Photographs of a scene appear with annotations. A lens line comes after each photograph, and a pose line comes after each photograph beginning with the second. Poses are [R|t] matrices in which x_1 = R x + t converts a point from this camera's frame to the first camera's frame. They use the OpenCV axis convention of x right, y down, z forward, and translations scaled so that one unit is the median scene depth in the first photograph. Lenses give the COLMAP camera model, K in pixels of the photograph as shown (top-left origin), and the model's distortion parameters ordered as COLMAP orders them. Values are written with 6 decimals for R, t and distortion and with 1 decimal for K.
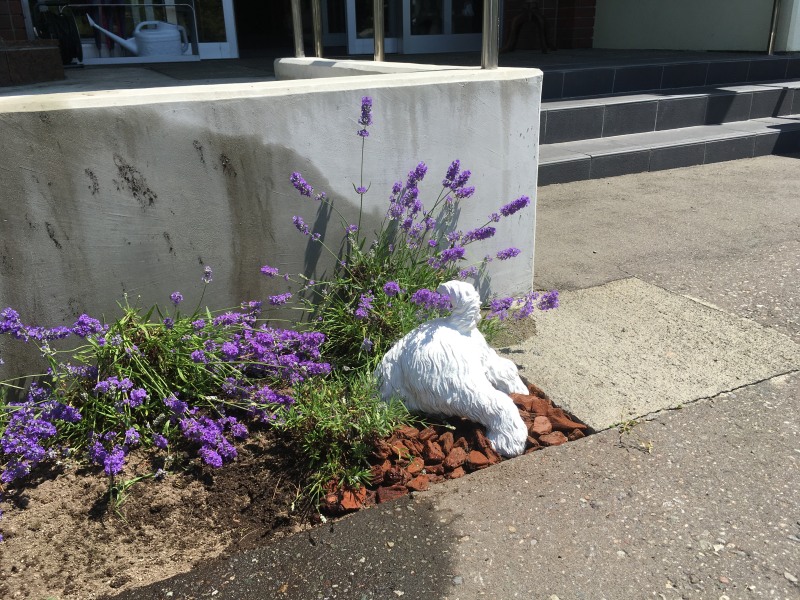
lens RADIAL K [[685.5, 0, 400.5], [0, 685.5, 302.2], [0, 0, 1]] dist [0.061726, -0.076105]
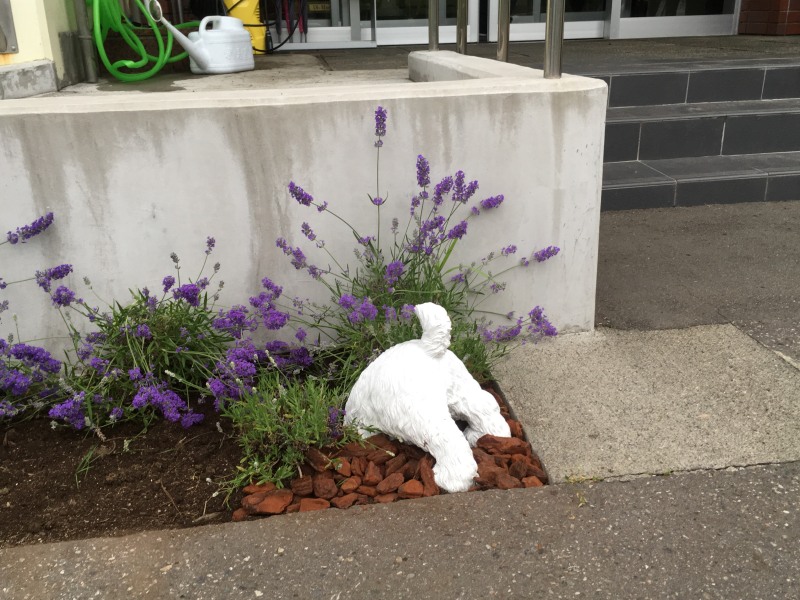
lens RADIAL K [[792.5, 0, 399.5], [0, 792.5, 297.8], [0, 0, 1]] dist [0.045969, 0.000000]
pose [[0.952007, 0.103895, -0.287903, 0.320860], [-0.110020, 0.993916, -0.005129, -0.025126], [0.285619, 0.036558, 0.957646, -0.068392]]
